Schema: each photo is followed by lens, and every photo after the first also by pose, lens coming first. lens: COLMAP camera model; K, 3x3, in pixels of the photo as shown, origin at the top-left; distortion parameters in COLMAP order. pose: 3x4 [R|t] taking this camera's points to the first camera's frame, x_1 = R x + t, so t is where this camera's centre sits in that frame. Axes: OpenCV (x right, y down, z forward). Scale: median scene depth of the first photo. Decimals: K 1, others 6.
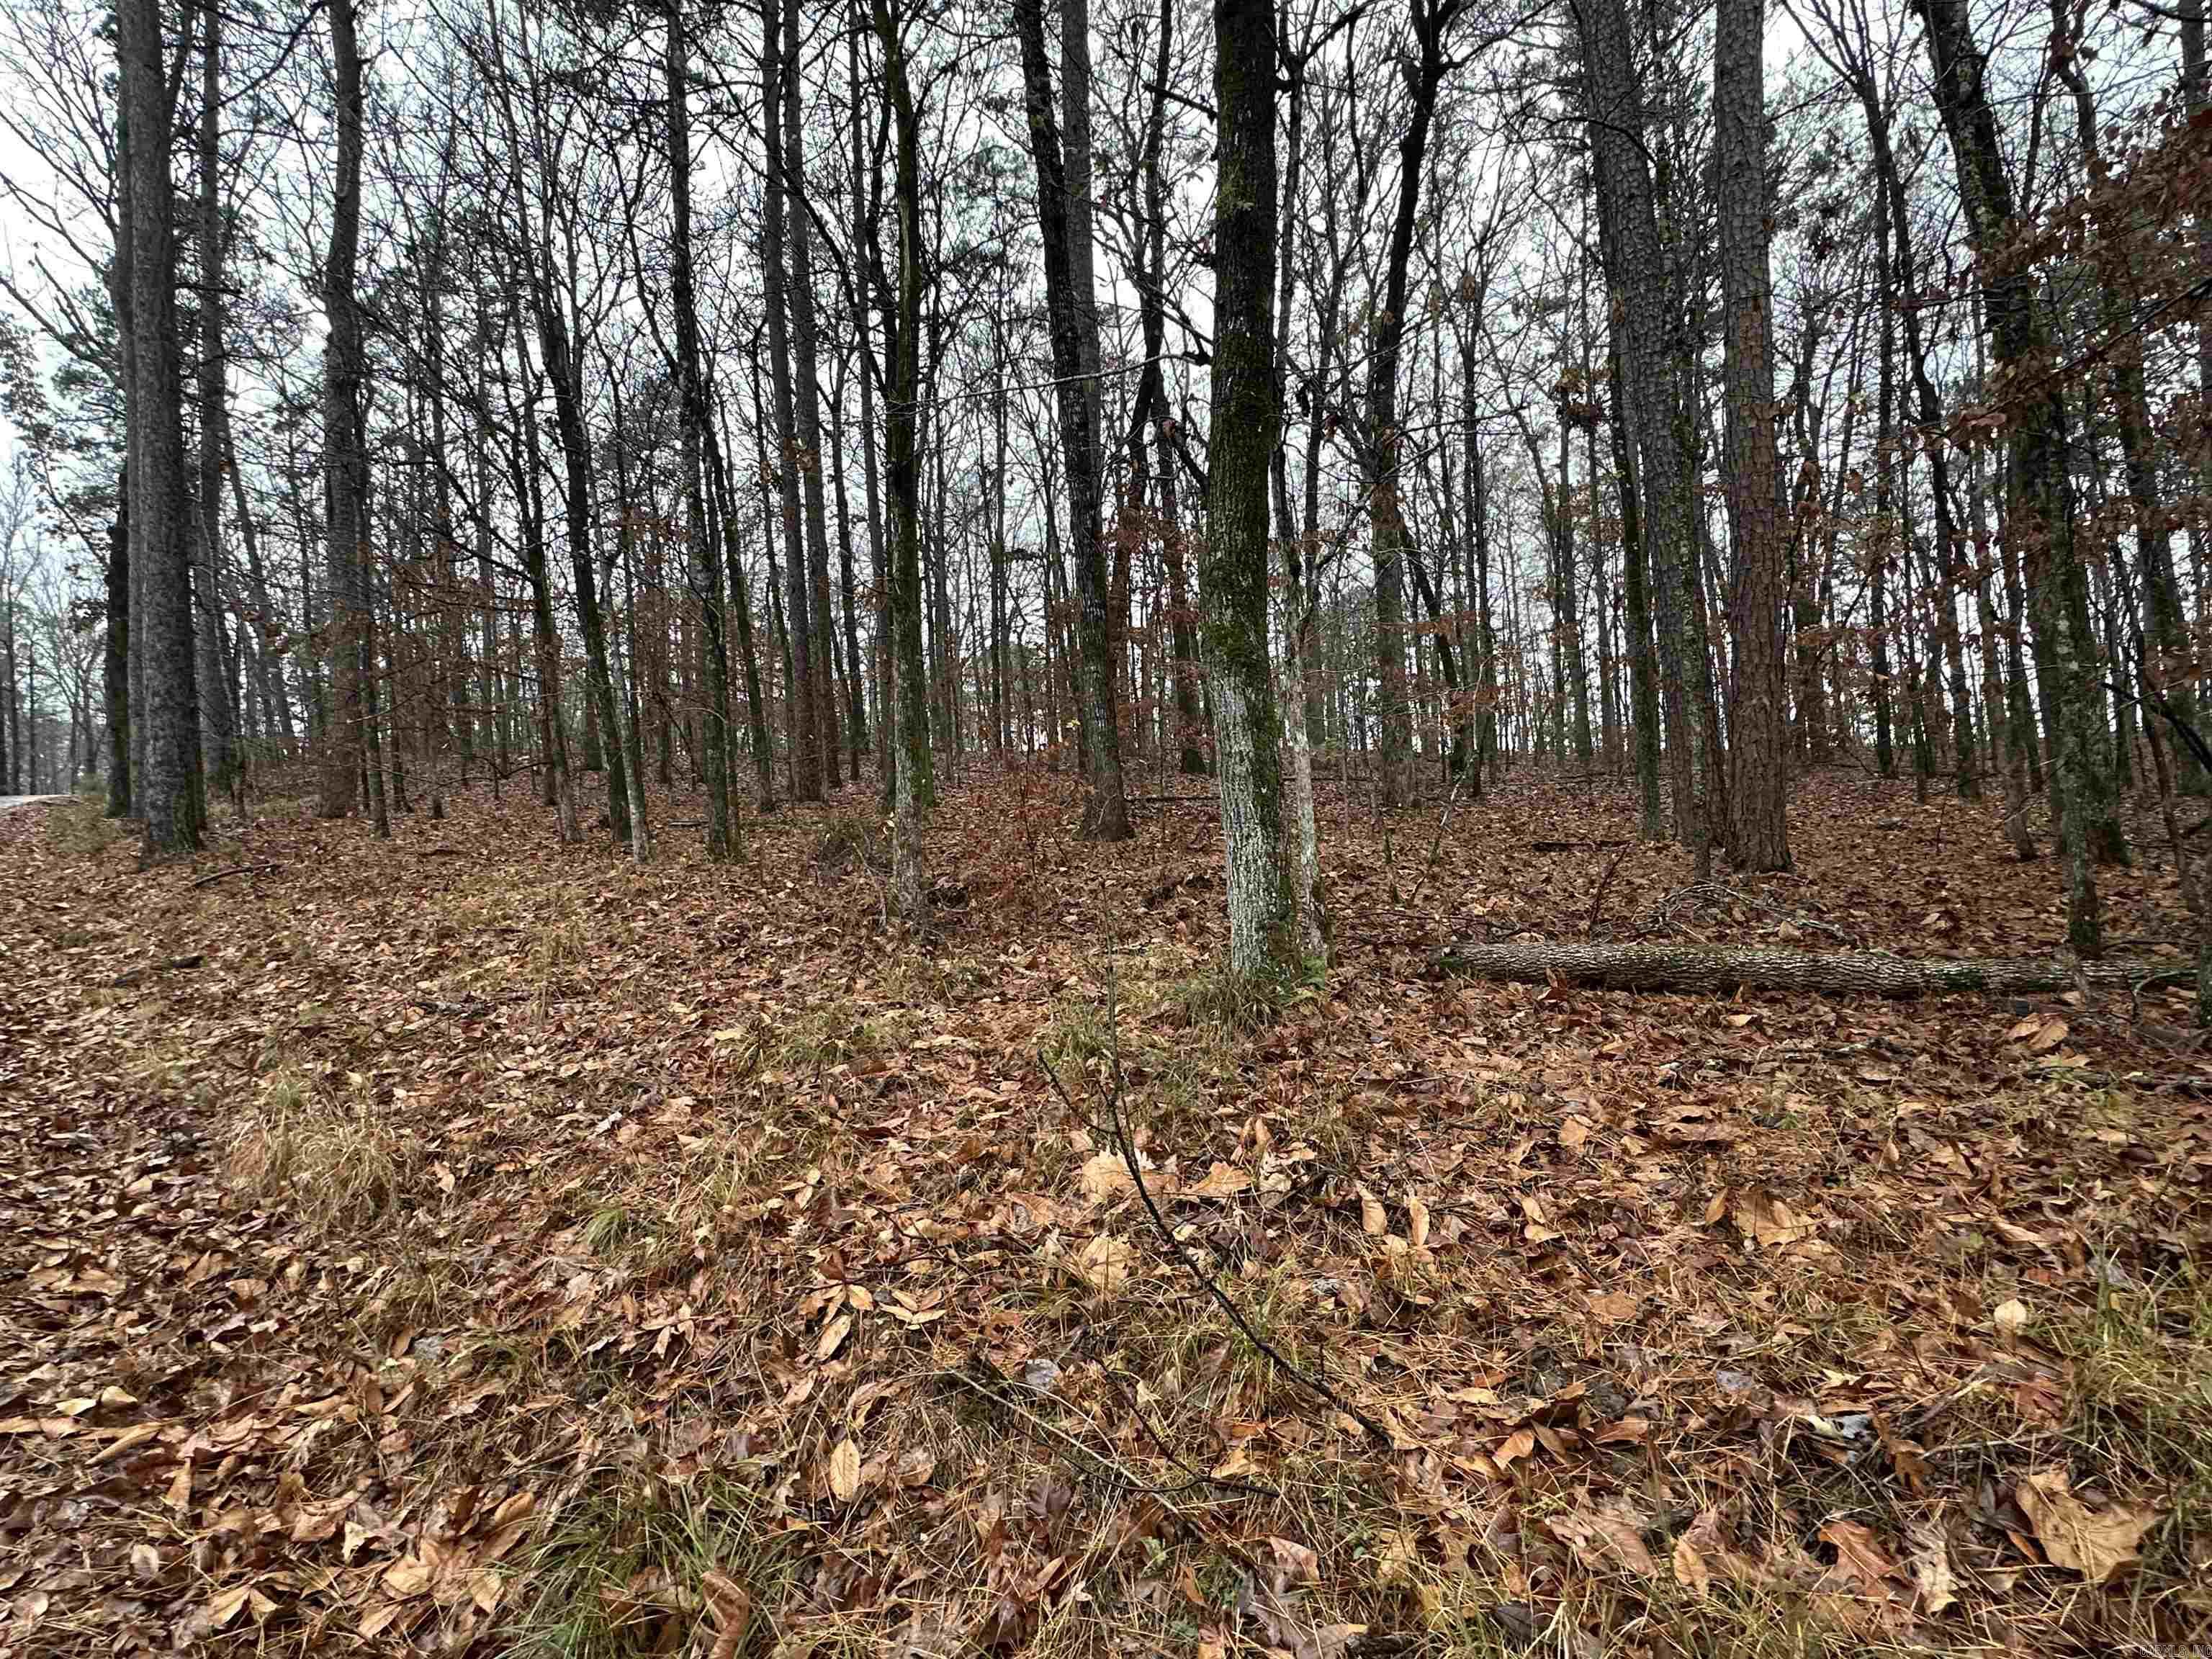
lens RADIAL K [[1085.3, 0, 1105.1], [0, 1085.3, 832.2], [0, 0, 1]] dist [-0.001591, -0.000960]
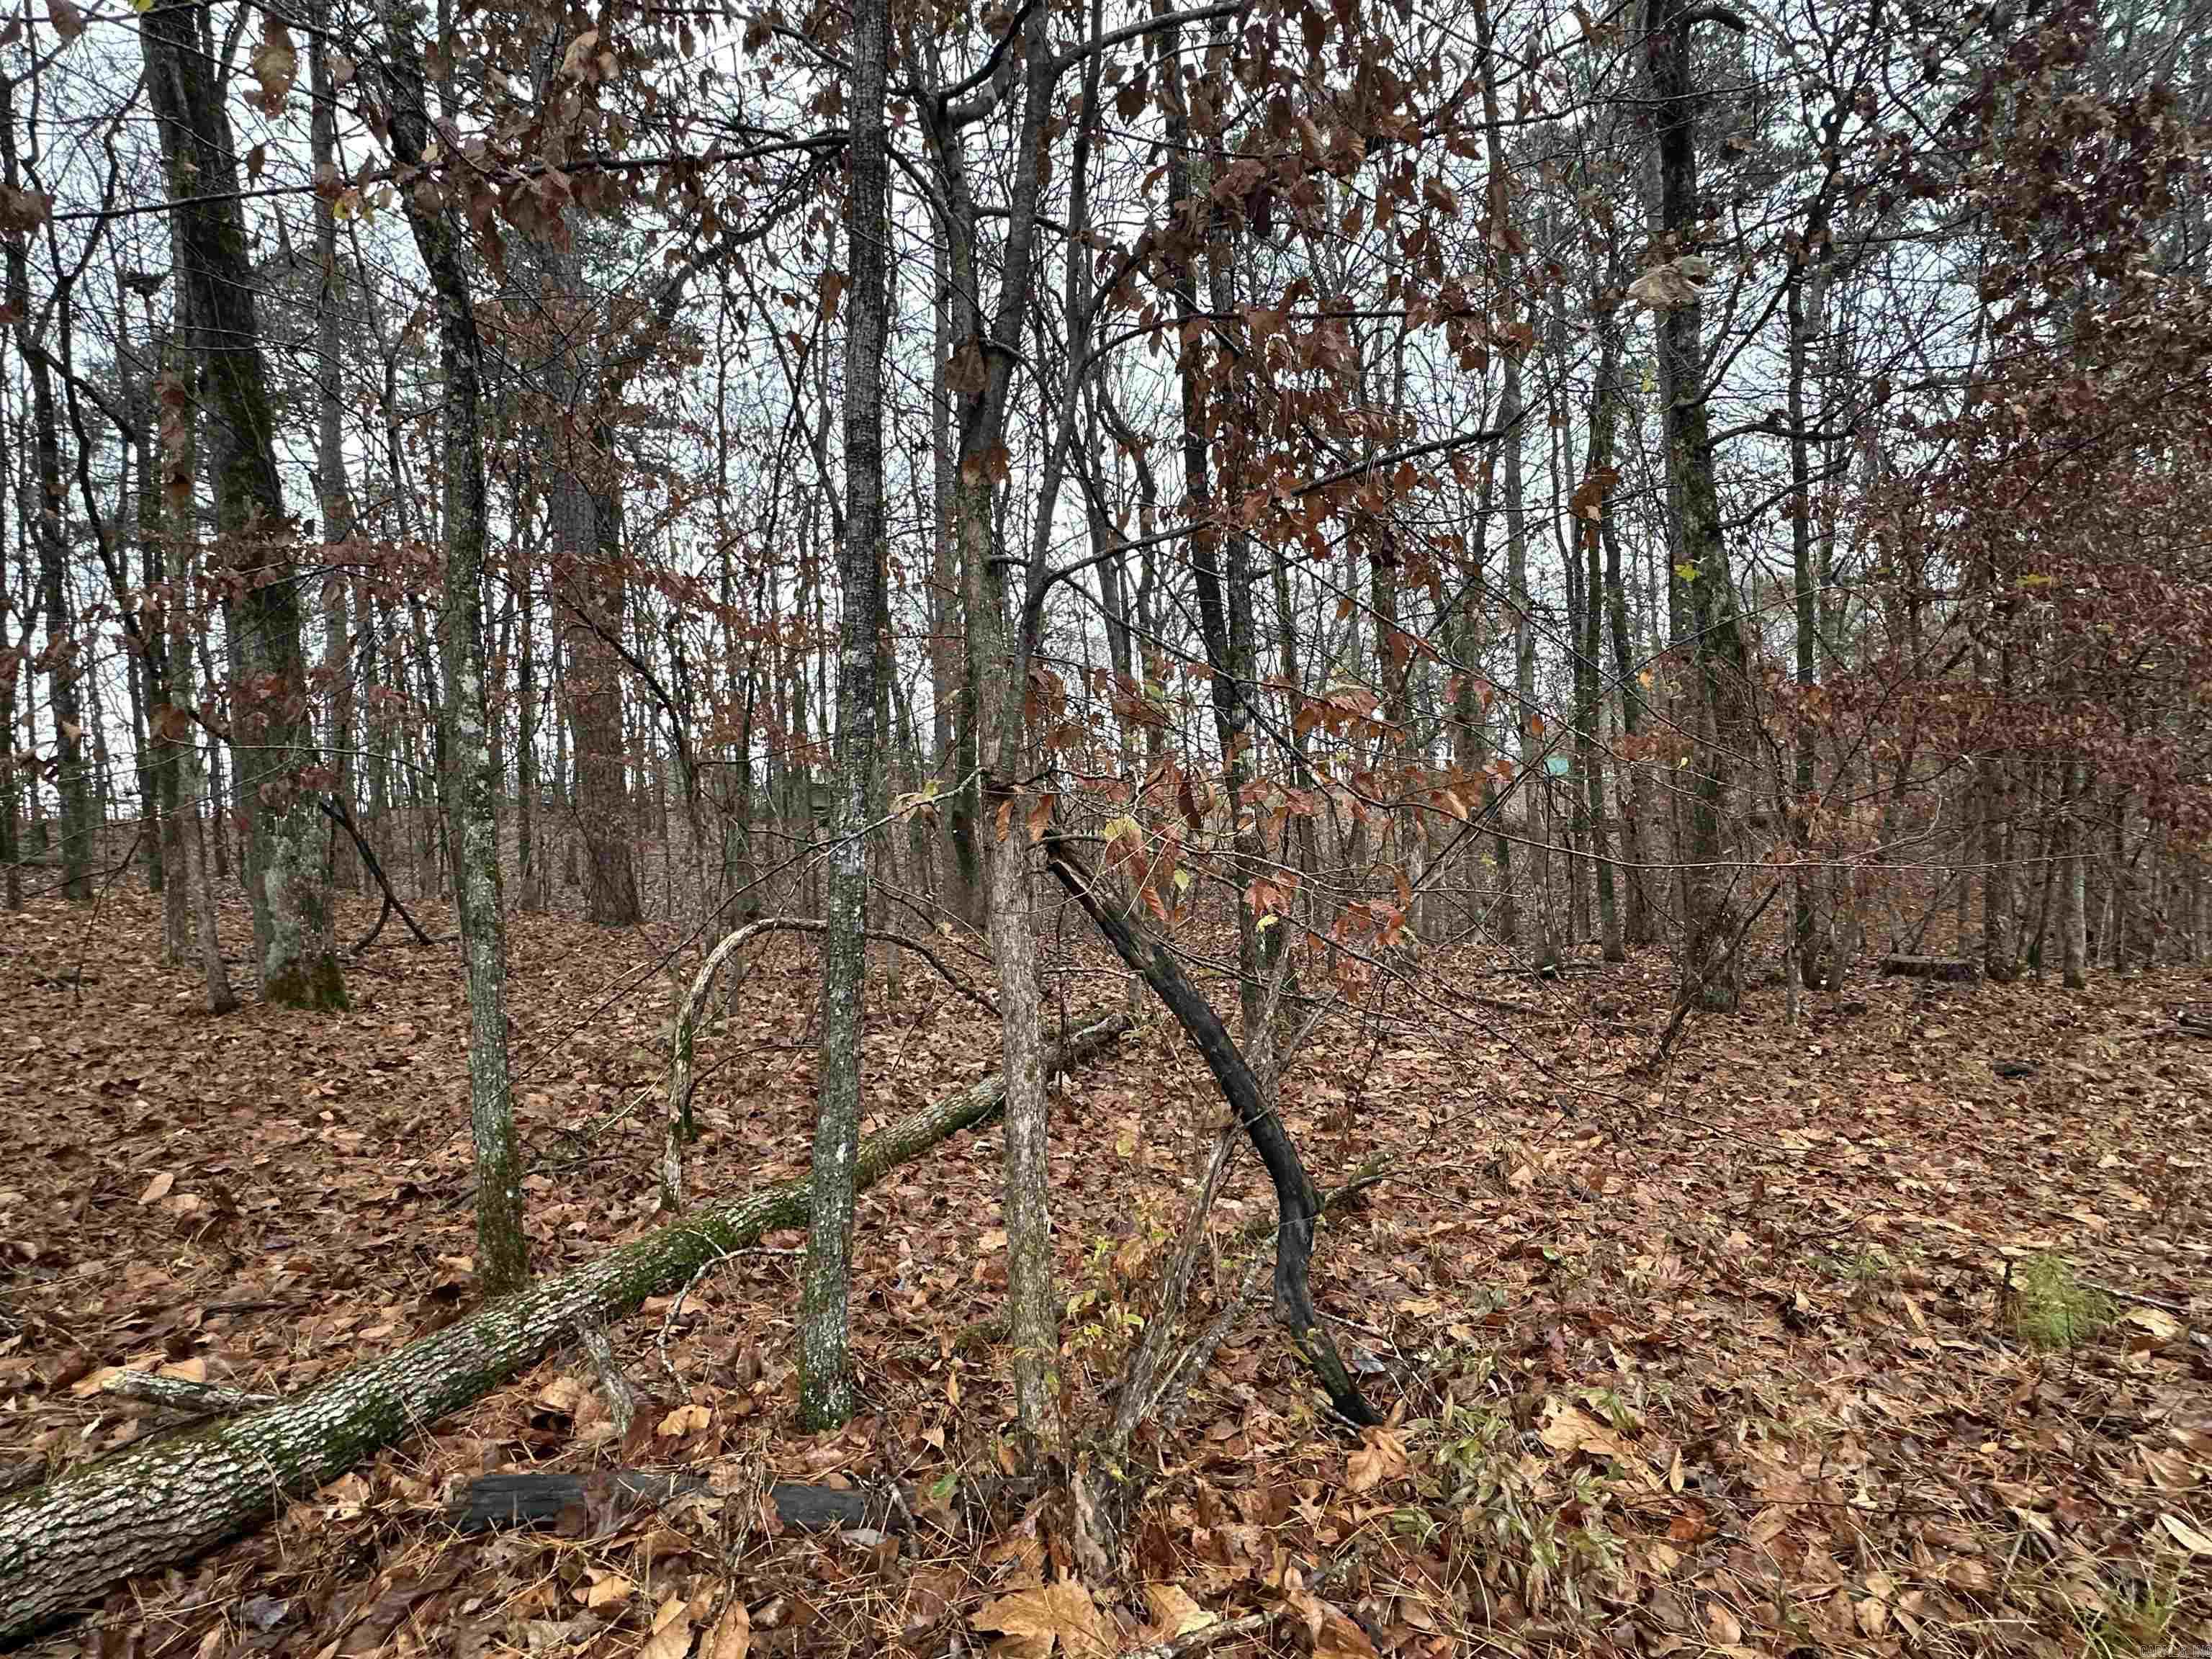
lens RADIAL K [[1115.0, 0, 1102.1], [0, 1115.0, 832.6], [0, 0, 1]] dist [-0.002687, 0.000816]
pose [[0.127260, 0.050705, 0.990572, 0.199851], [0.021532, 0.998316, -0.053868, -0.042689], [-0.991636, 0.028184, 0.125954, 0.347239]]
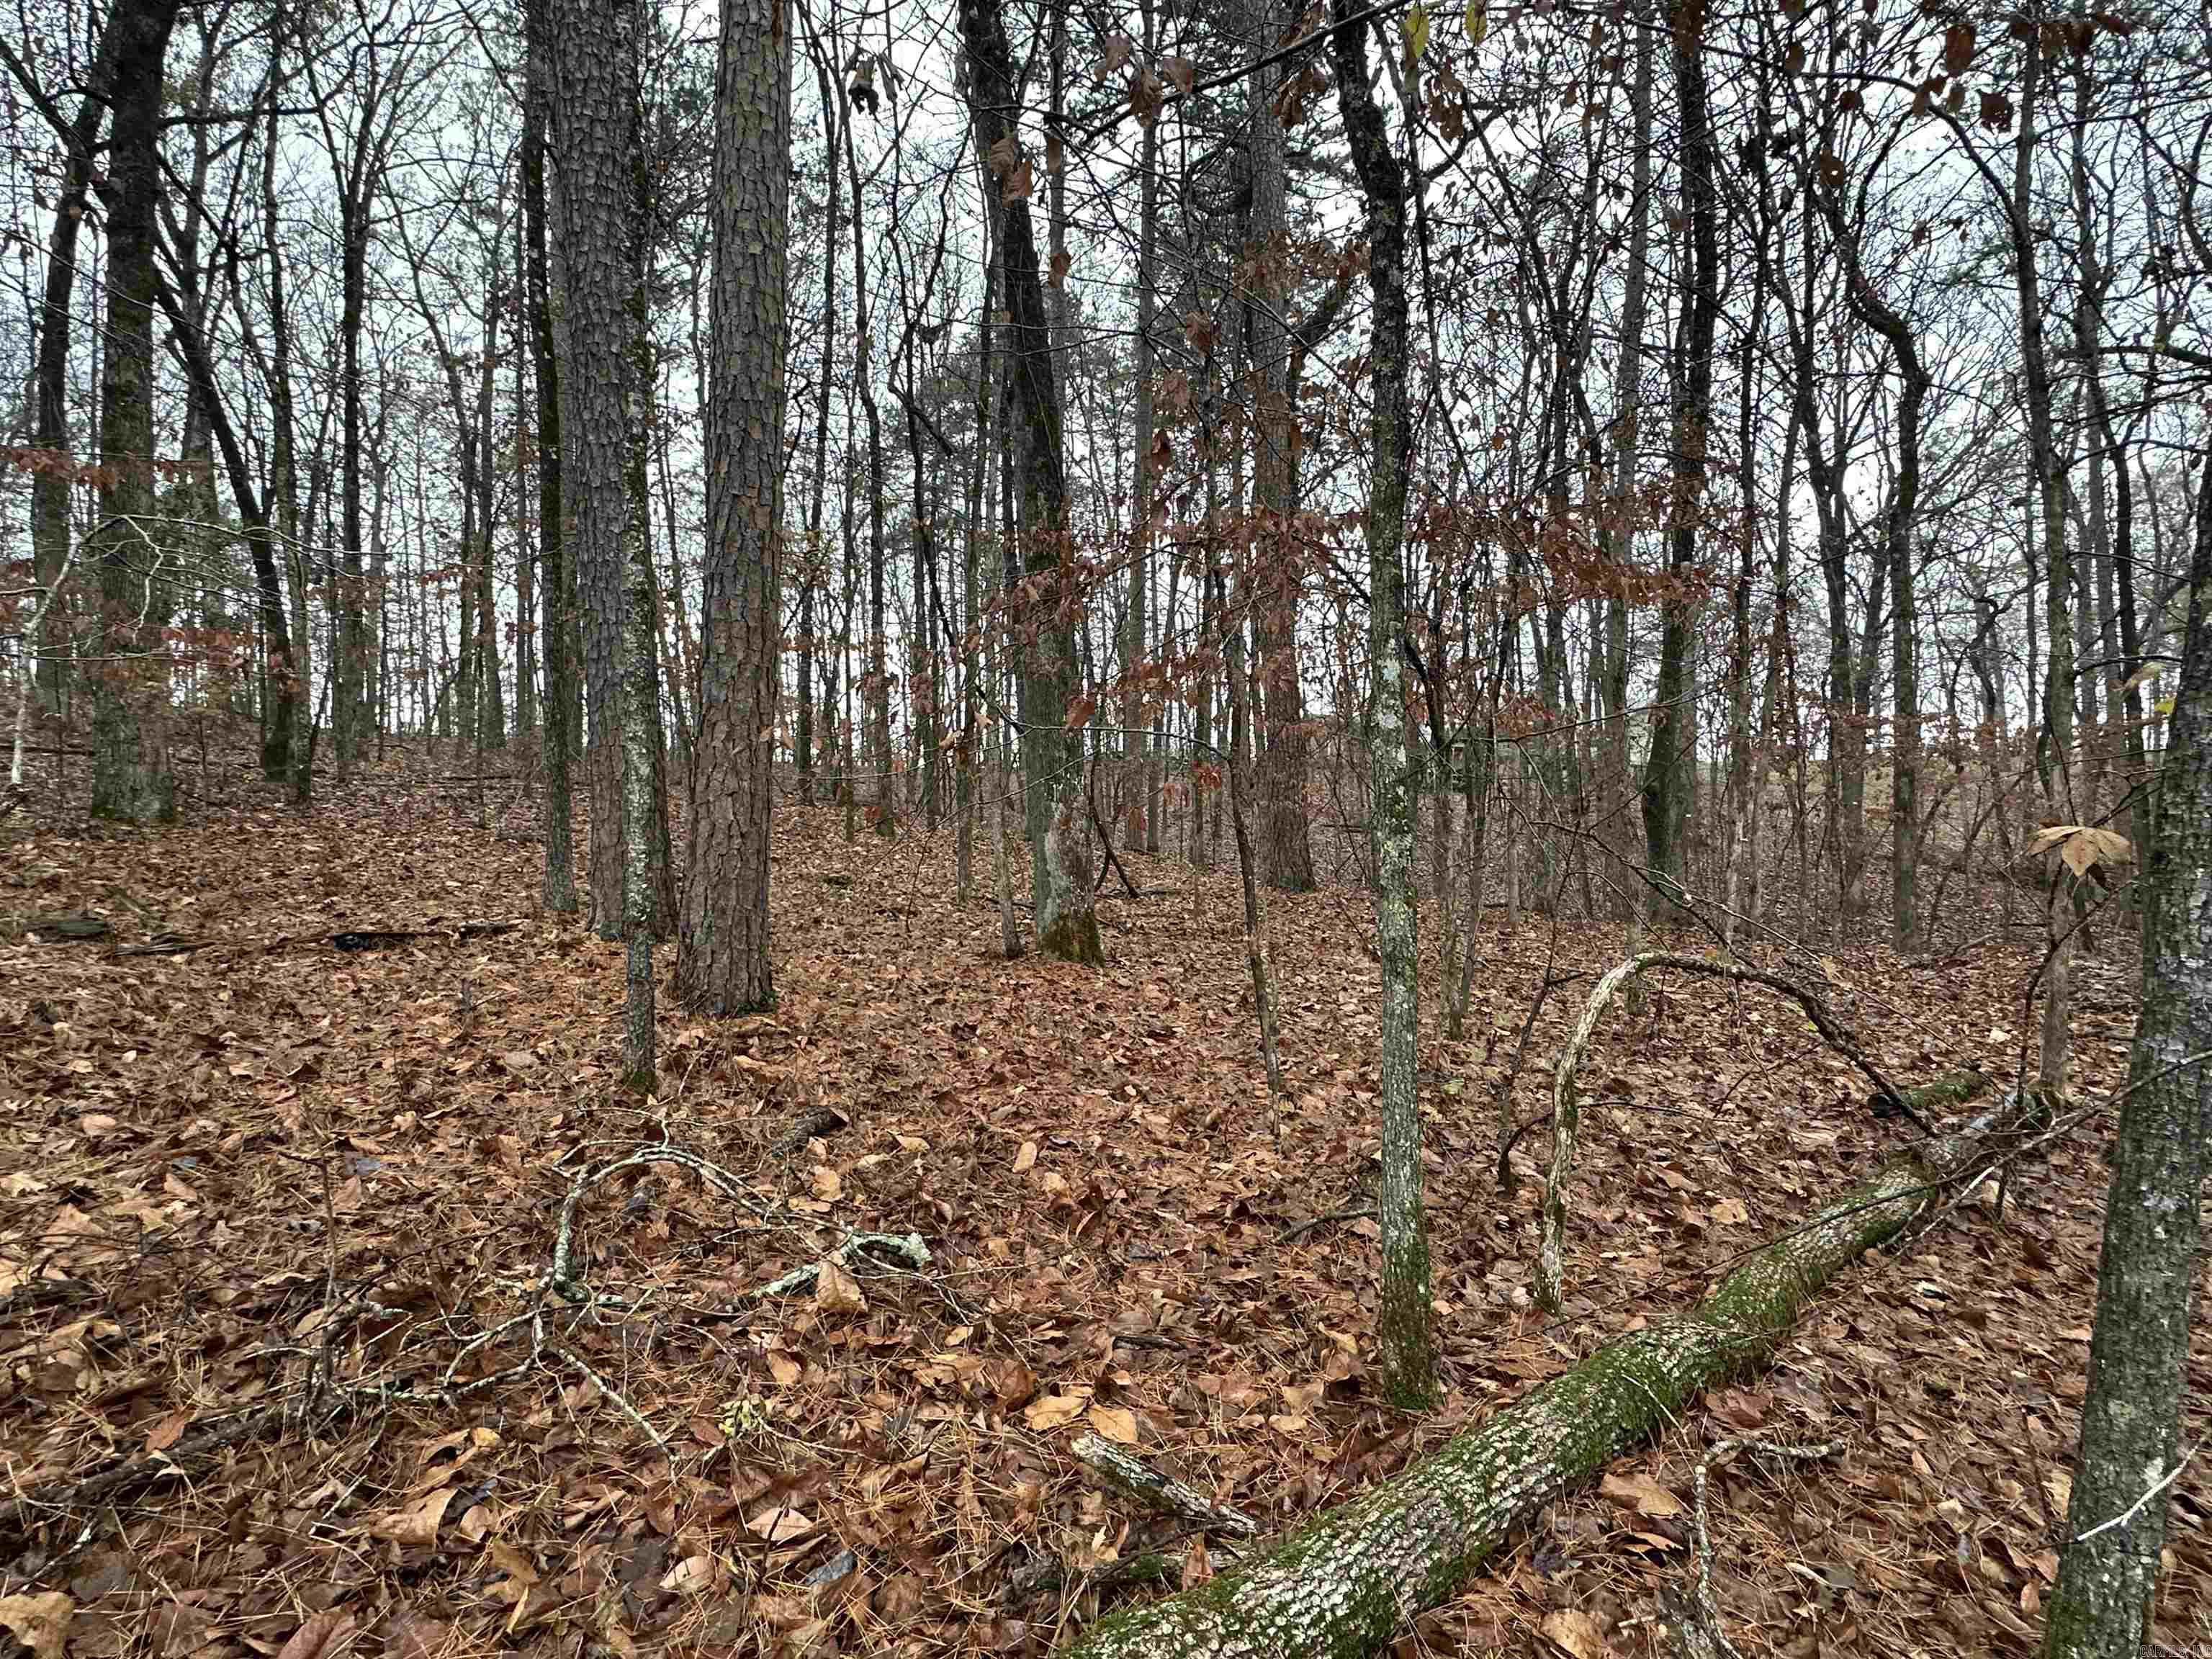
lens RADIAL K [[1115.0, 0, 1102.1], [0, 1115.0, 832.6], [0, 0, 1]] dist [-0.002687, 0.000816]
pose [[0.611276, 0.035808, 0.790607, 0.242683], [-0.042374, 0.999024, -0.012486, -0.062725], [-0.790282, -0.025869, 0.612196, 0.465457]]
